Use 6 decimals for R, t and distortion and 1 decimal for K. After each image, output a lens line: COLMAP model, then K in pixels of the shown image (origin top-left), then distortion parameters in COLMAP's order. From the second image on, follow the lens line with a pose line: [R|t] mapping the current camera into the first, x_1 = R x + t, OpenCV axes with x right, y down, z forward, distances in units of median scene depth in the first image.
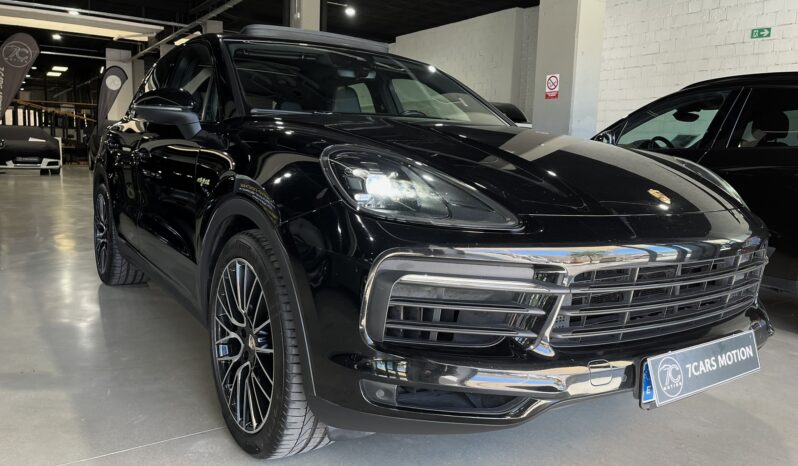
lens RADIAL K [[609.9, 0, 399.2], [0, 609.9, 234.8], [0, 0, 1]] dist [0.053854, -0.066545]
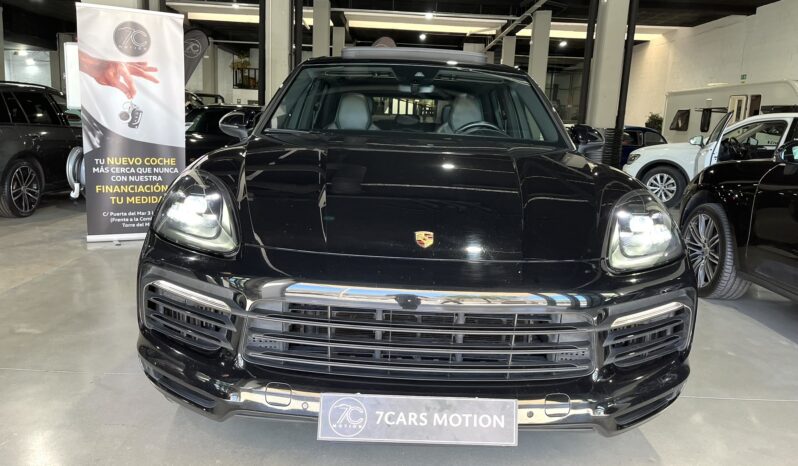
lens RADIAL K [[609.9, 0, 402.9], [0, 609.9, 230.9], [0, 0, 1]] dist [0.053854, -0.066545]
pose [[0.833259, 0.104090, -0.542997, 0.181554], [-0.092129, 0.994527, 0.049268, -0.023607], [0.545153, 0.008972, 0.838288, 0.034157]]
